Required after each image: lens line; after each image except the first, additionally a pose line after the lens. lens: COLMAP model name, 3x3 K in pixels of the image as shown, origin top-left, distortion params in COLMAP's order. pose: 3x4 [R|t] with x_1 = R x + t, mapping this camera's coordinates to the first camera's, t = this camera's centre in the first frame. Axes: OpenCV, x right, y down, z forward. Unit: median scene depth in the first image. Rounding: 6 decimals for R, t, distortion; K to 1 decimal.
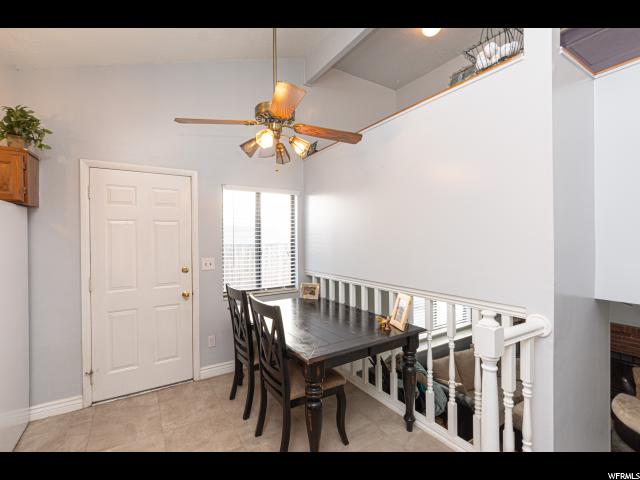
lens RADIAL K [[293.1, 0, 319.4], [0, 293.1, 240.2], [0, 0, 1]] dist [-0.000770, -0.000006]
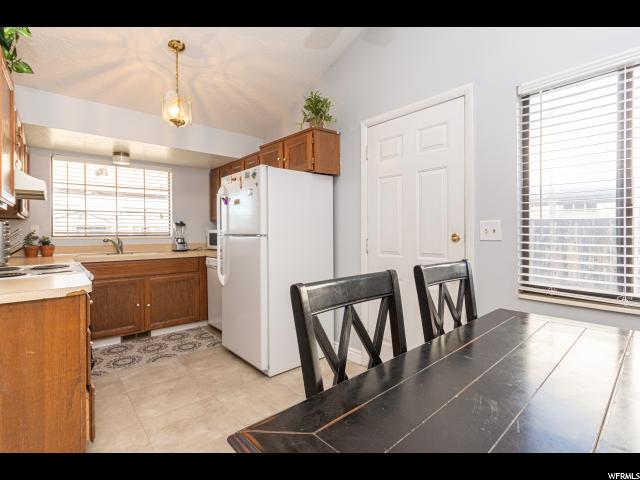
lens RADIAL K [[308.3, 0, 320.4], [0, 308.3, 234.0], [0, 0, 1]] dist [-0.000373, 0.000080]
pose [[0.164569, 0.015562, -0.986243, 0.218667], [-0.002655, 0.999879, 0.015334, 0.094571], [0.986362, 0.000095, 0.164590, 0.652778]]
